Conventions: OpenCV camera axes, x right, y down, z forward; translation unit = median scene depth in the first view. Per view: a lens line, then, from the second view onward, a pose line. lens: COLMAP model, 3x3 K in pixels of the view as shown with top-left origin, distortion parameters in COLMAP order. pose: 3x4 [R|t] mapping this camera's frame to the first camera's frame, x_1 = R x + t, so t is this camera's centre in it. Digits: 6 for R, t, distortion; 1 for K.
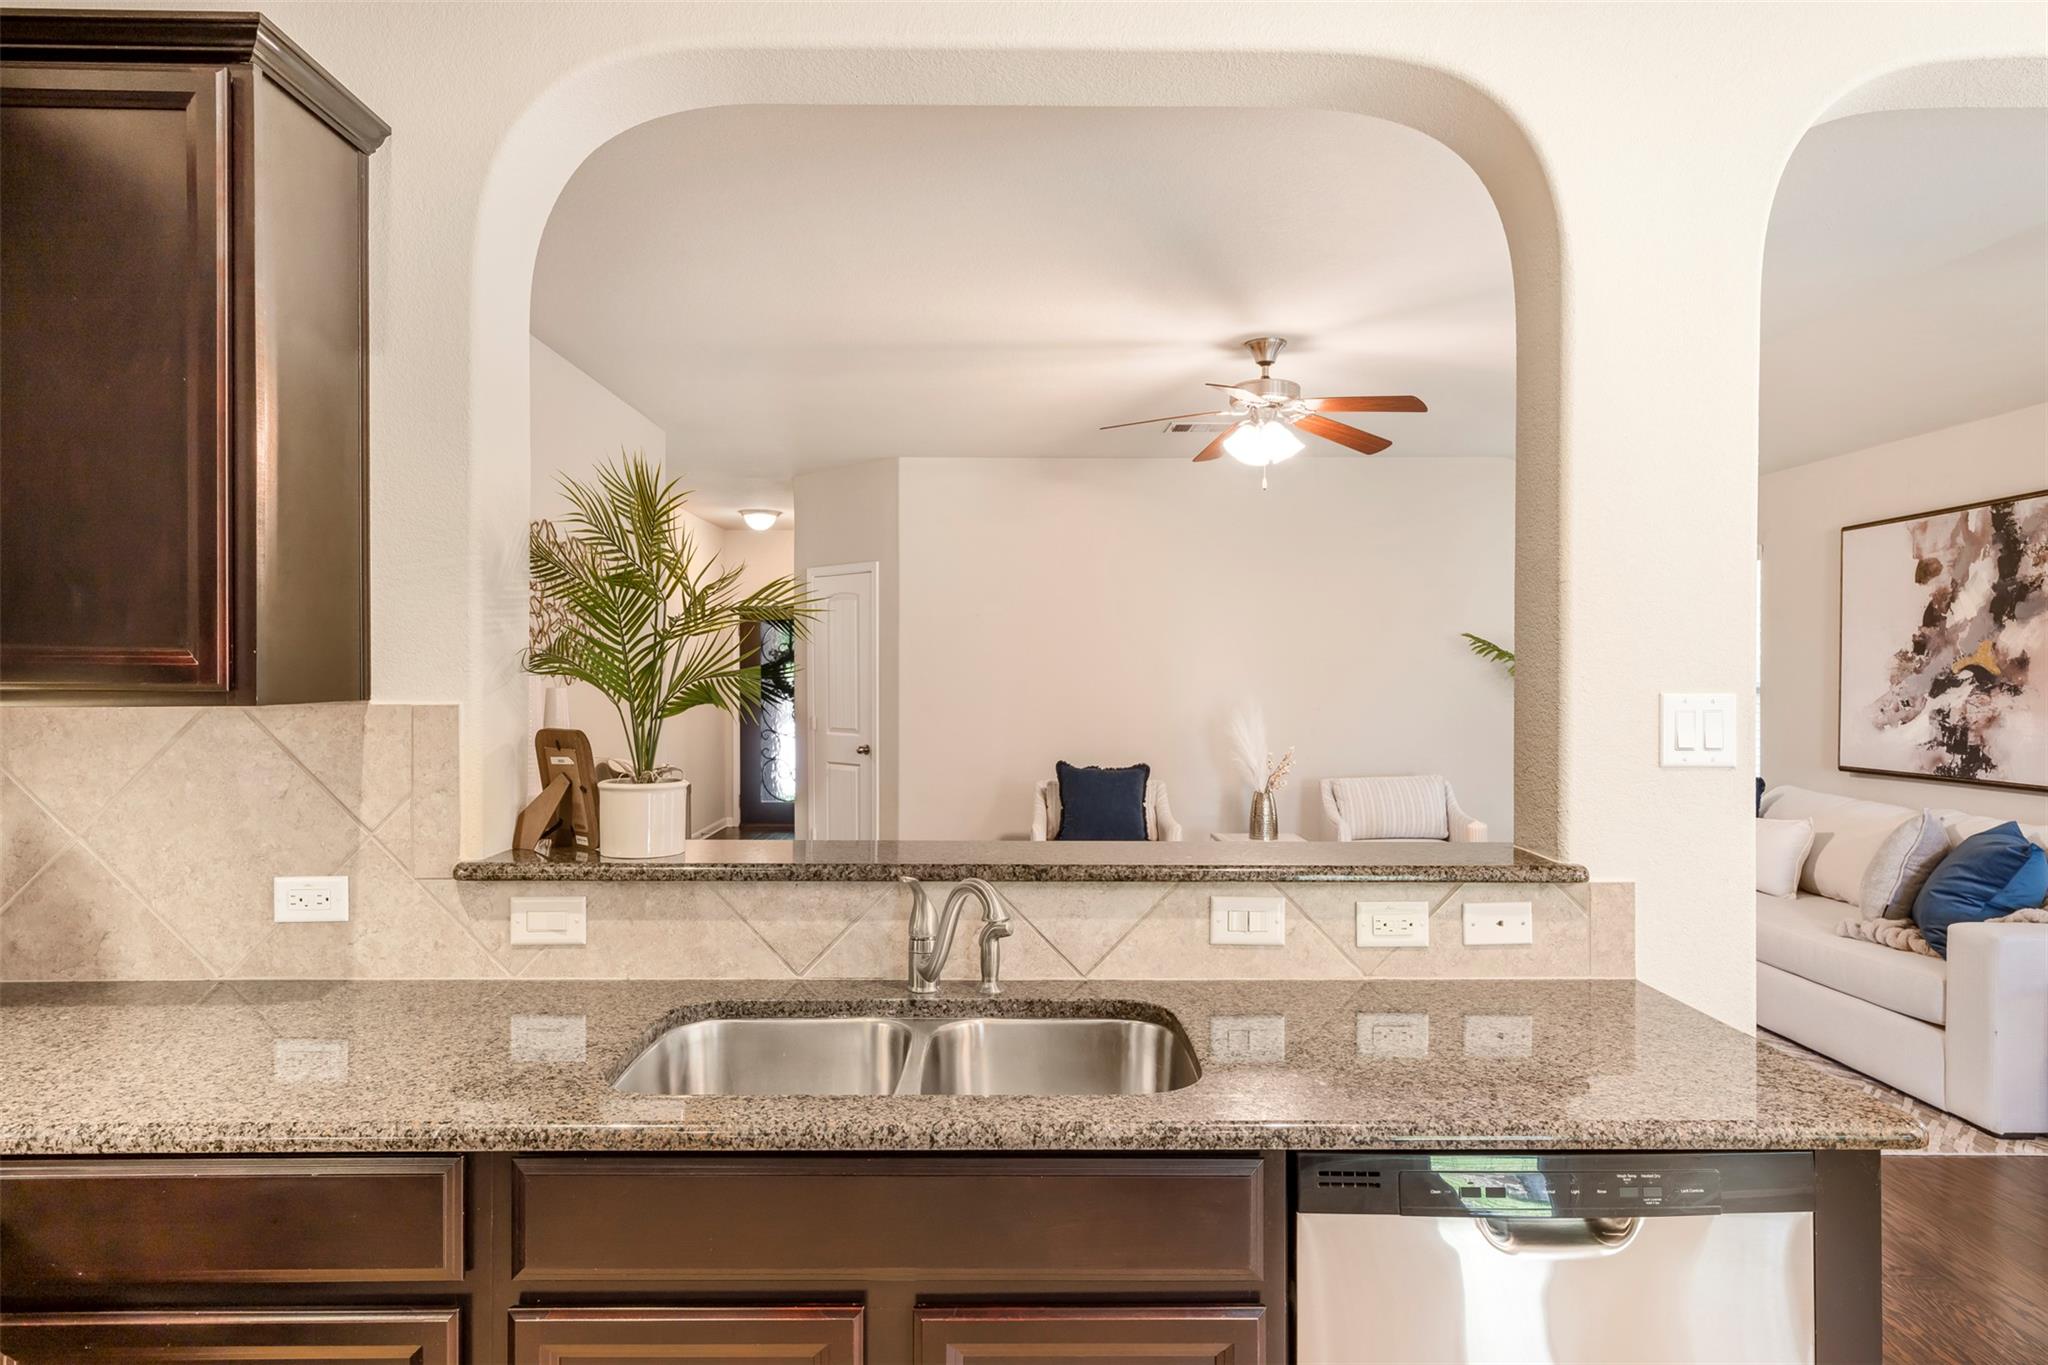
lens RADIAL K [[1198.7, 0, 1017.5], [0, 1198.7, 678.8], [0, 0, 1]] dist [0.006678, 0.002817]
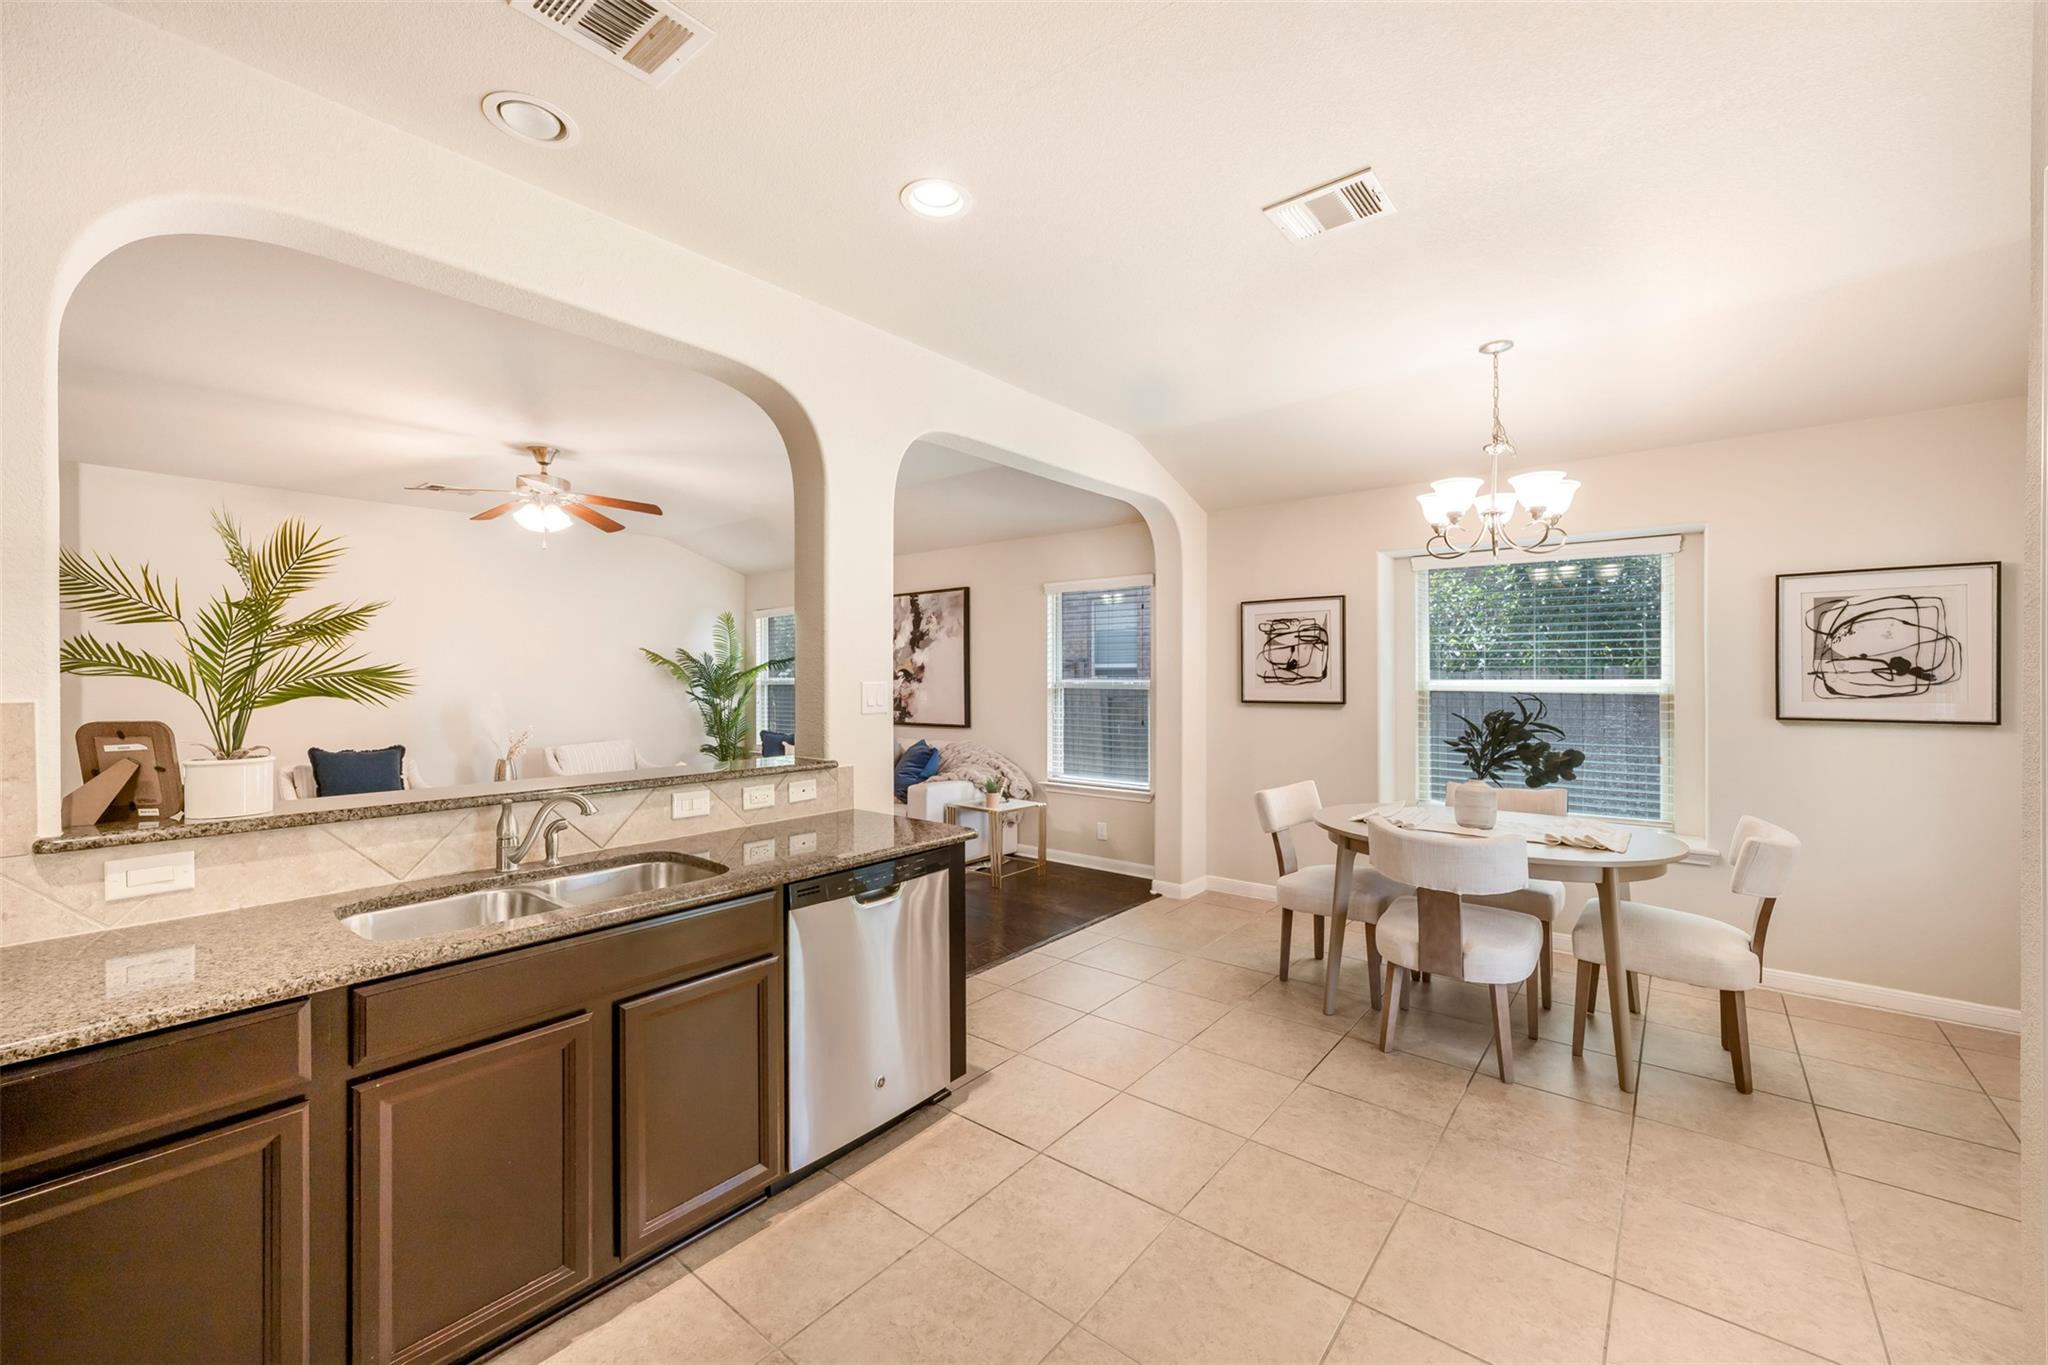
lens RADIAL K [[818.2, 0, 1018.9], [0, 818.2, 672.3], [0, 0, 1]] dist [0.008943, 0.000184]
pose [[0.642828, -0.000984, 0.766010, -0.193703], [0.005725, 0.999977, -0.003519, 0.000492], [-0.765989, 0.006648, 0.642819, -0.094957]]
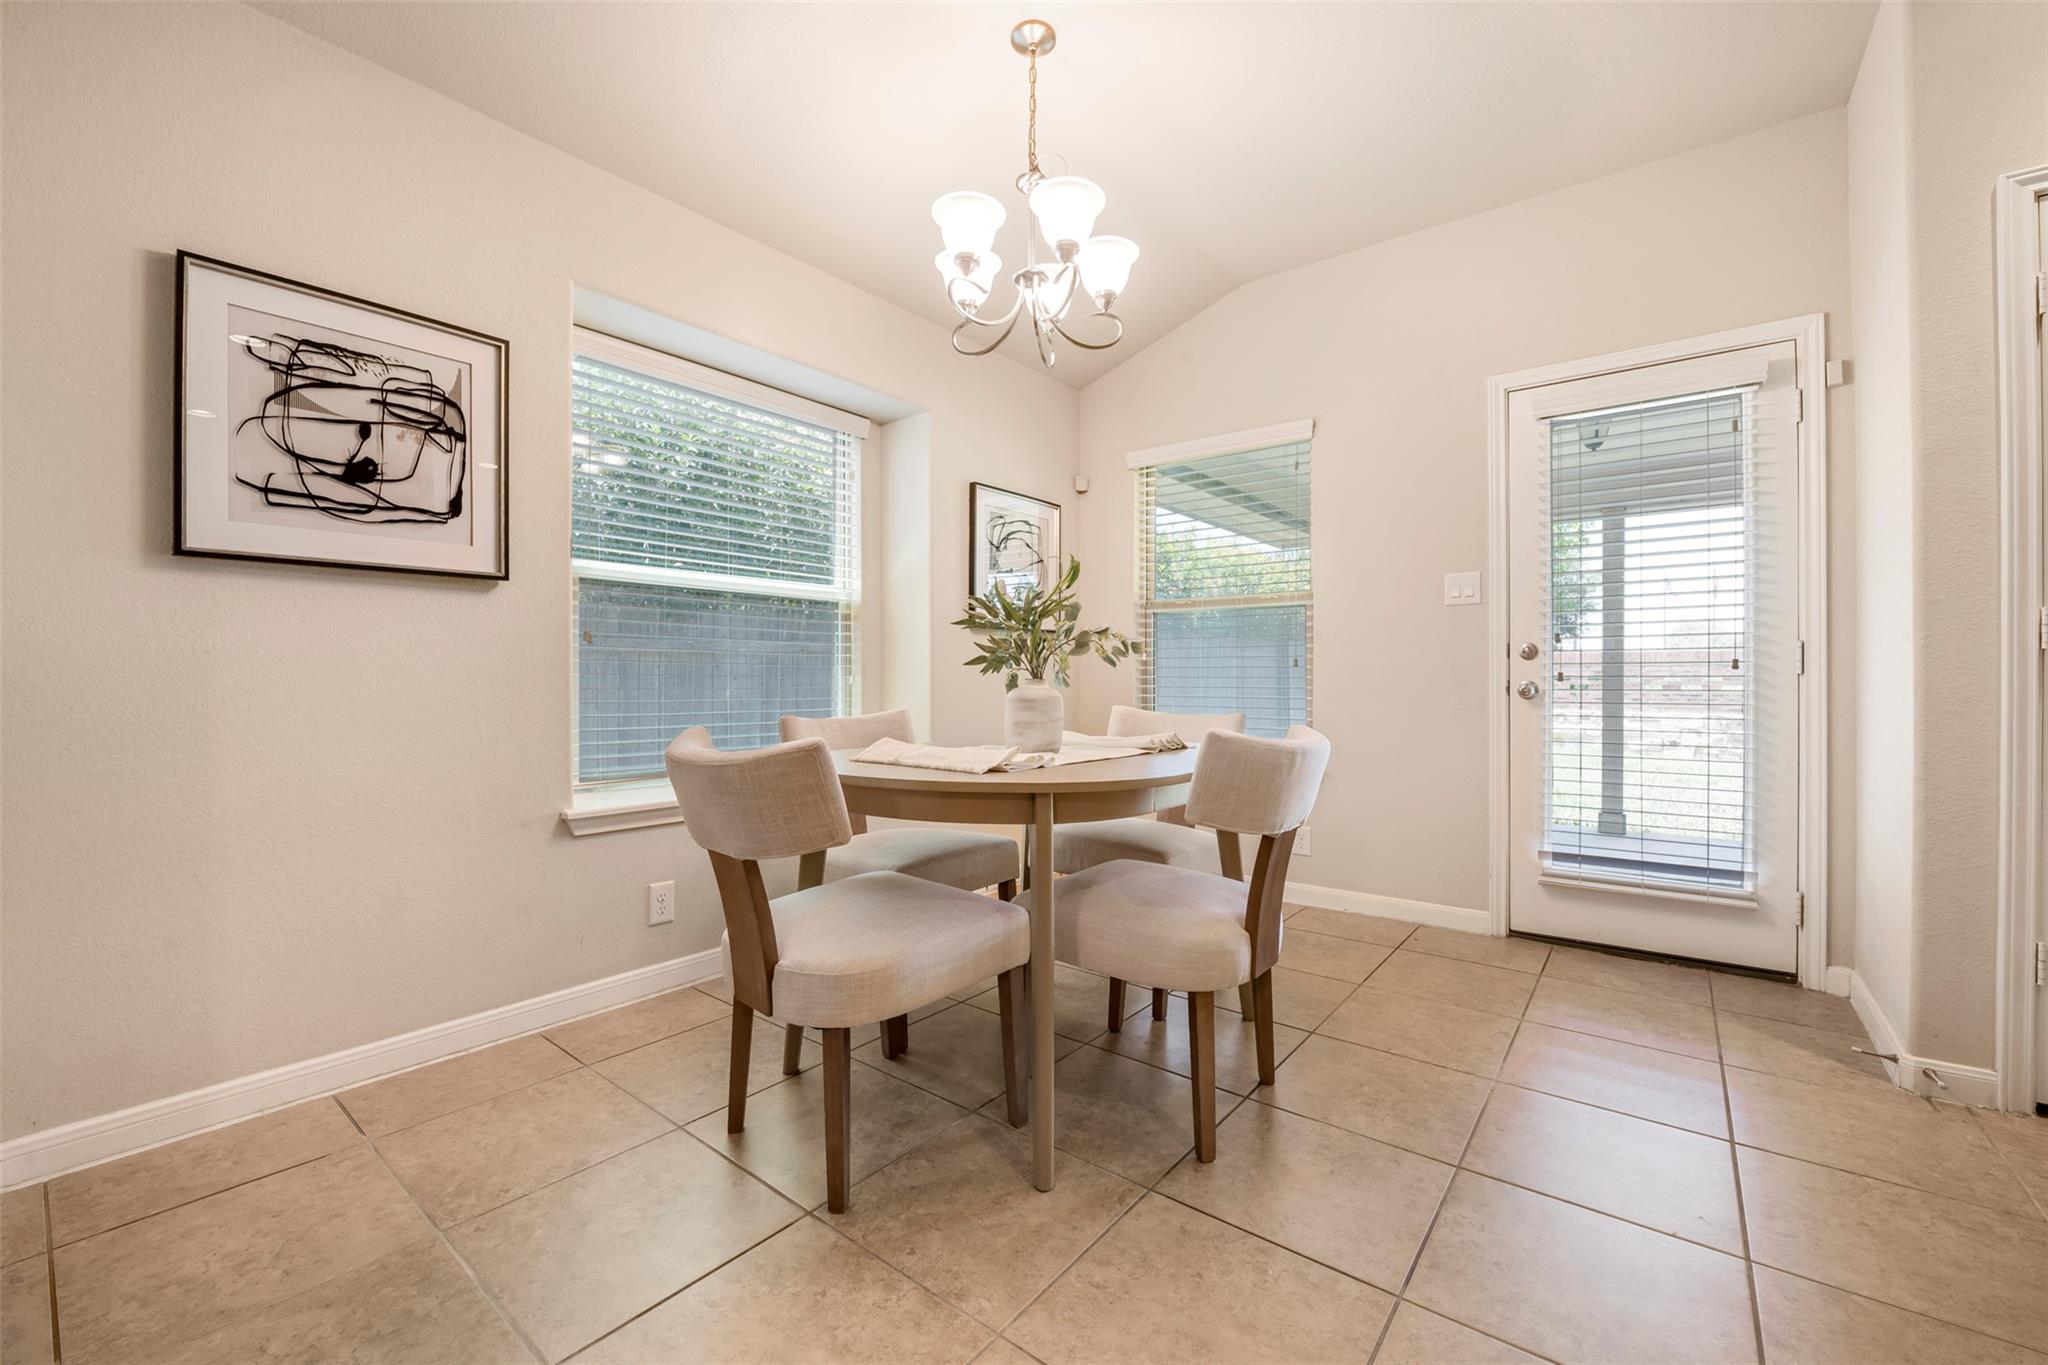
lens RADIAL K [[806.3, 0, 1013.4], [0, 806.3, 678.6], [0, 0, 1]] dist [-0.025346, -0.000066]
pose [[-0.766609, -0.006218, 0.642084, 0.324648], [-0.003899, 0.999980, 0.005028, 0.088265], [-0.642102, 0.001351, -0.766618, 0.397635]]
